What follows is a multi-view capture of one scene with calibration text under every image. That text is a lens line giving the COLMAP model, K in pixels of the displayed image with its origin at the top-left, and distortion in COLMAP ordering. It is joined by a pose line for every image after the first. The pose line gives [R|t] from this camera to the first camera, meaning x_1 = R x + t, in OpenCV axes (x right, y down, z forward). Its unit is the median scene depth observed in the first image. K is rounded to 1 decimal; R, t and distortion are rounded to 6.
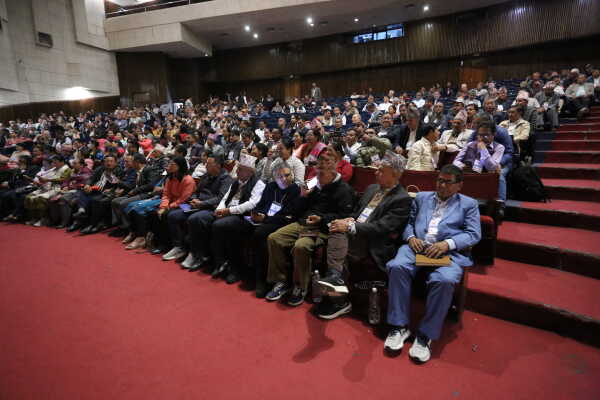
lens RADIAL K [[291.1, 0, 301.4], [0, 291.1, 190.1], [0, 0, 1]] dist [-0.056302, 0.021220]
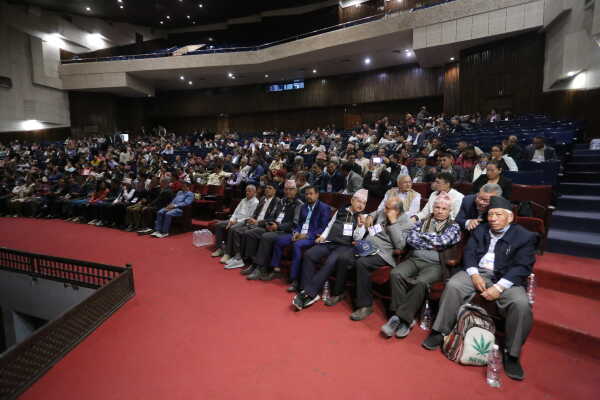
lens RADIAL K [[291.1, 0, 301.4], [0, 291.1, 190.1], [0, 0, 1]] dist [-0.056302, 0.021220]
pose [[0.991956, -0.001213, 0.126576, 0.179394], [0.011499, 0.996683, -0.080563, 0.035770], [-0.126059, 0.081370, 0.988680, -0.285432]]
